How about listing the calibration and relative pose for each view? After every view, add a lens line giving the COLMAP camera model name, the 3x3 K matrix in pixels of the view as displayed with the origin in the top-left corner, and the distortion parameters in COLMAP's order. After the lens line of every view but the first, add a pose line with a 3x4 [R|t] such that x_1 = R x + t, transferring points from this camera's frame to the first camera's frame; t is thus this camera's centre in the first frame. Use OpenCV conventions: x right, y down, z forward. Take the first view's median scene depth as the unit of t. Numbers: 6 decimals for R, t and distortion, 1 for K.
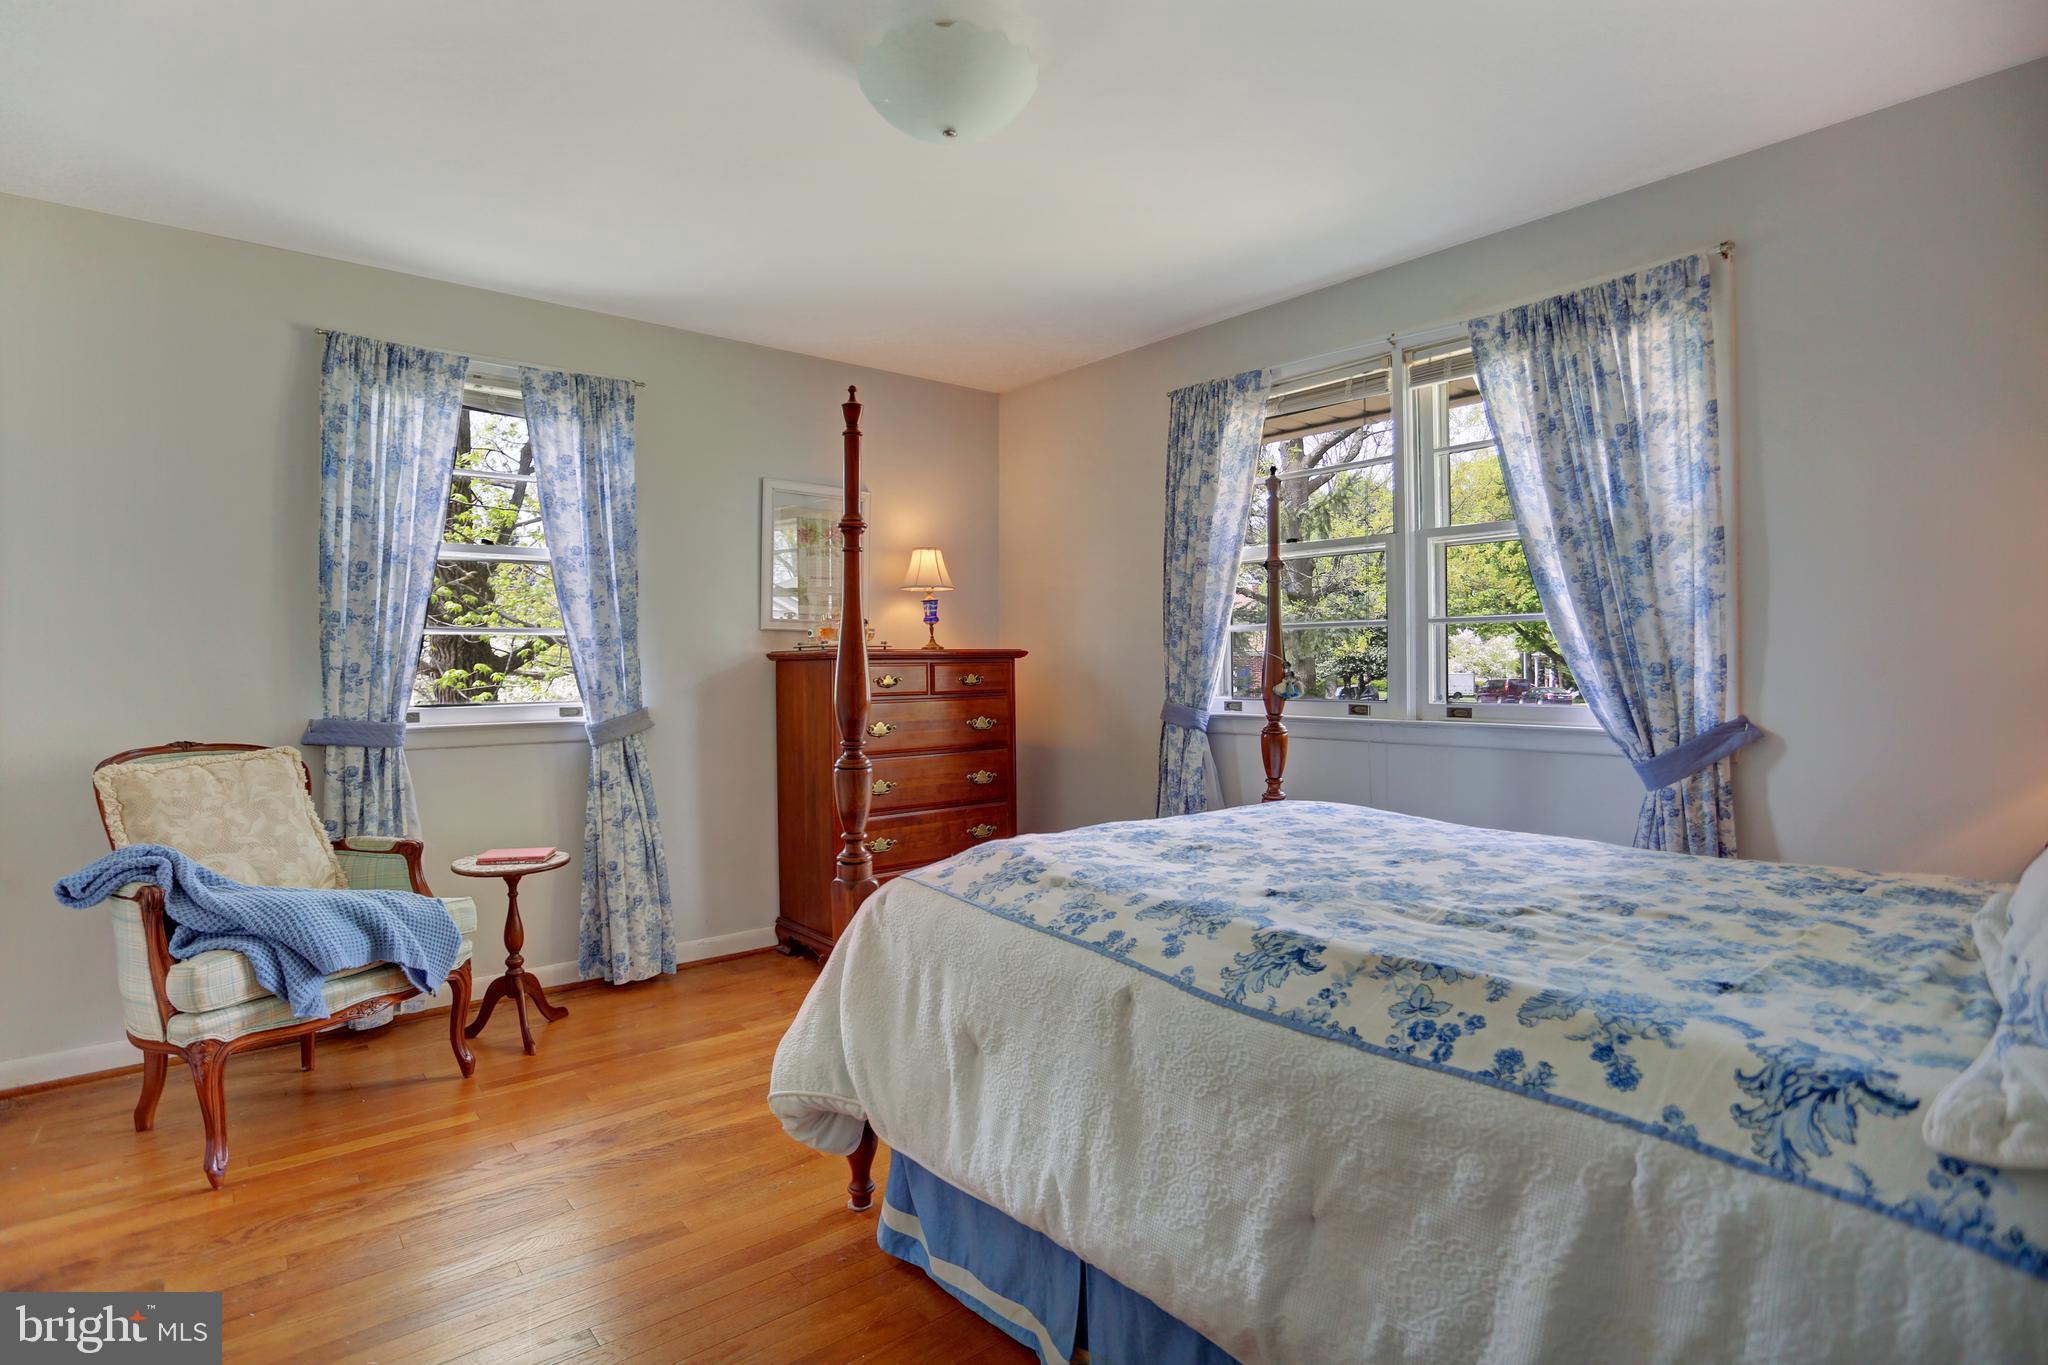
lens RADIAL K [[1035.8, 0, 1017.3], [0, 1035.8, 677.6], [0, 0, 1]] dist [-0.044778, 0.020693]
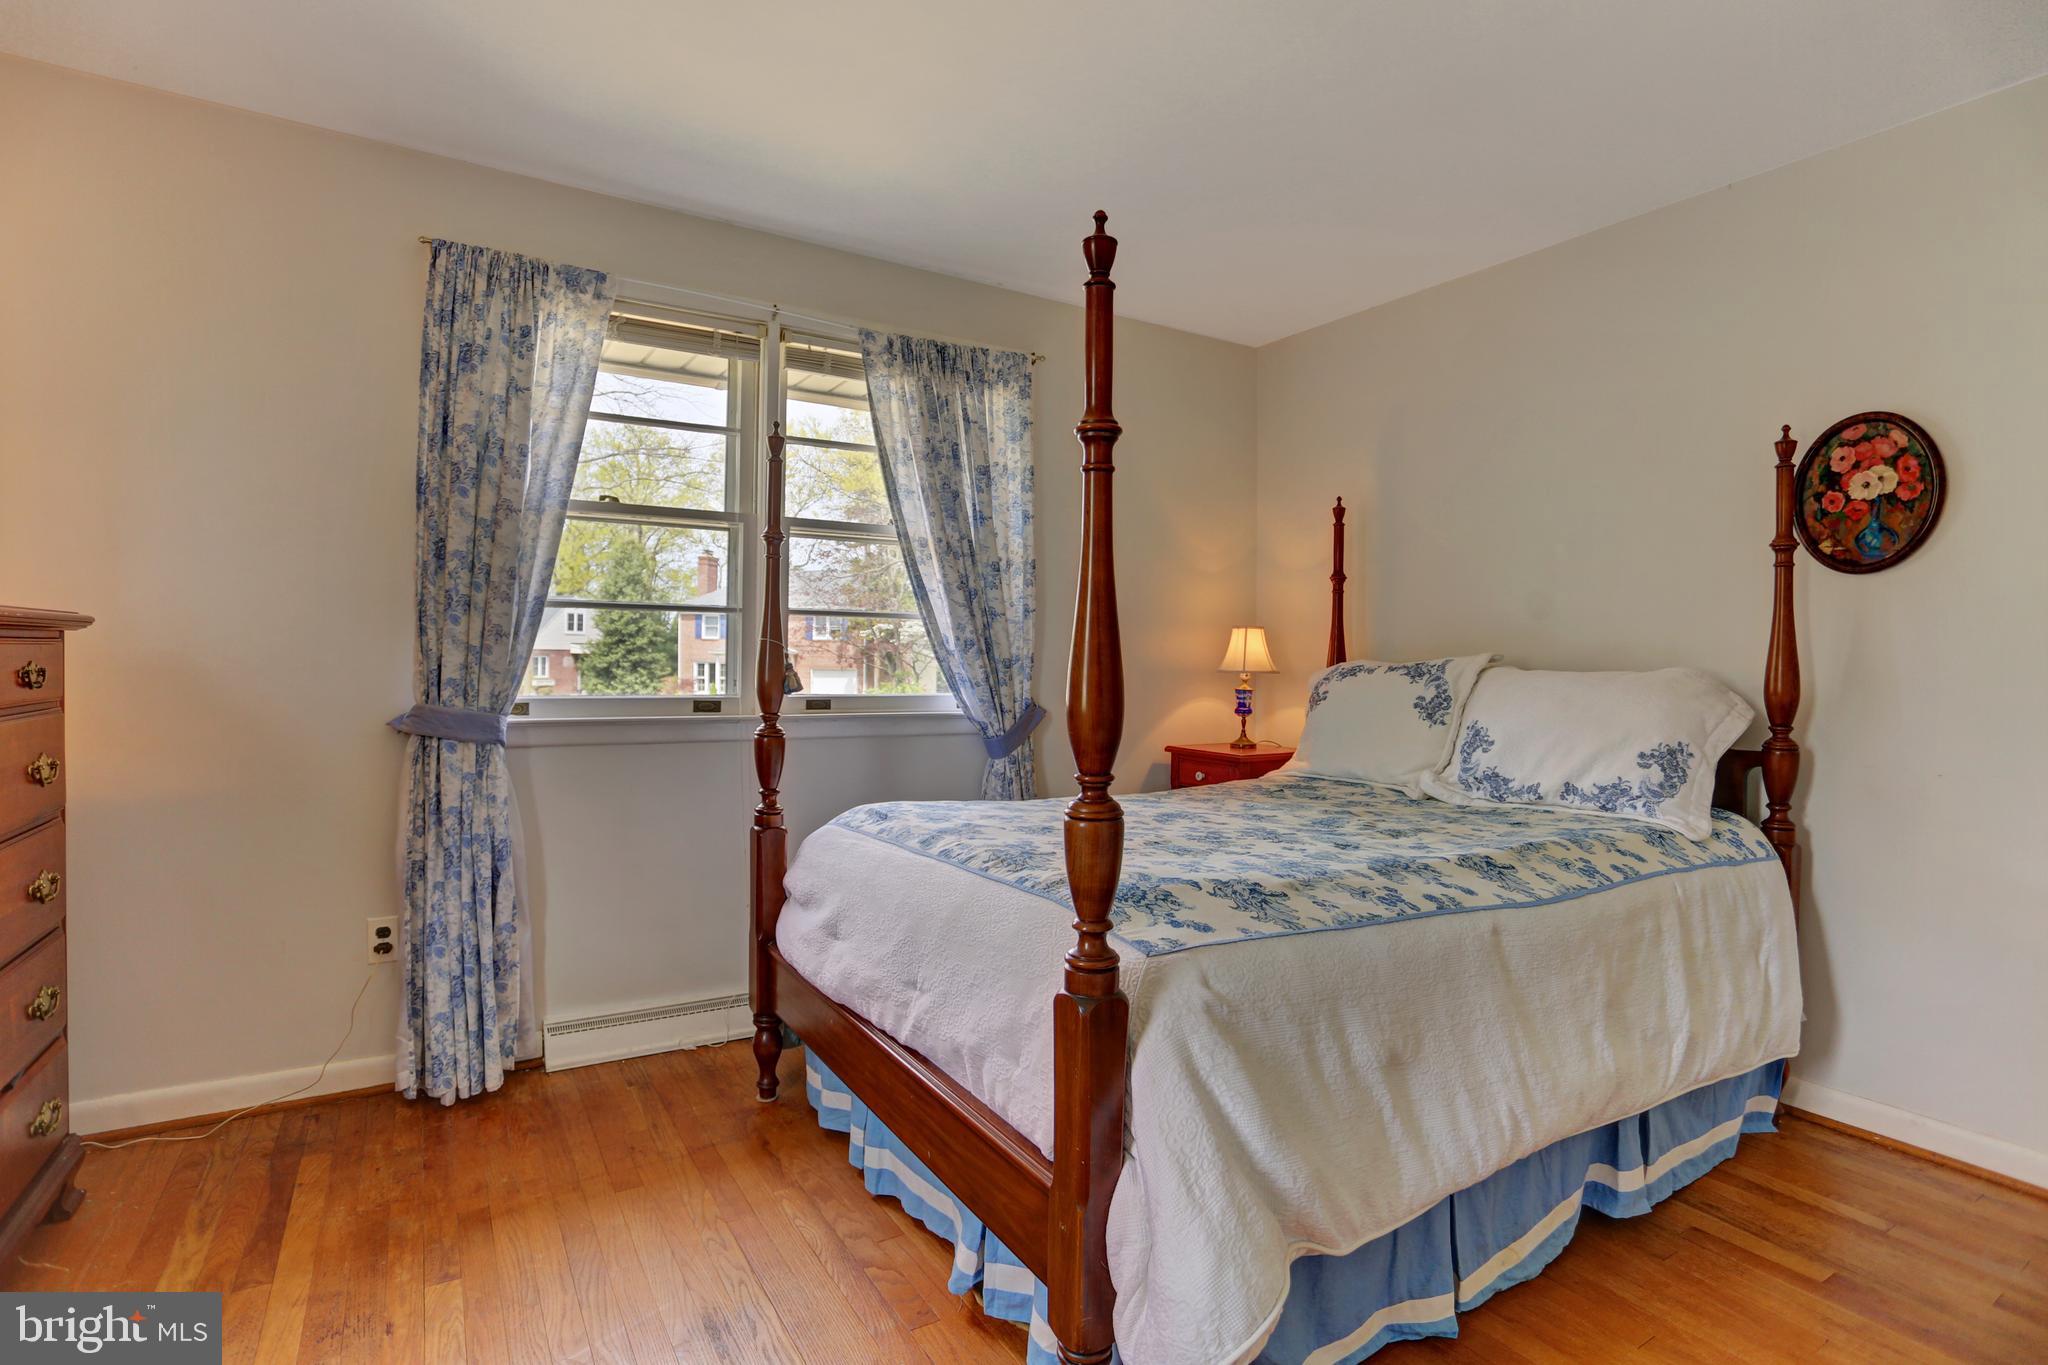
lens RADIAL K [[1035.8, 0, 1013.4], [0, 1035.8, 676.9], [0, 0, 1]] dist [-0.044778, 0.020693]
pose [[0.144439, -0.005455, 0.989499, -0.590017], [-0.000304, 0.999985, 0.005557, 0.000960], [-0.989514, -0.001103, 0.144435, 0.710785]]
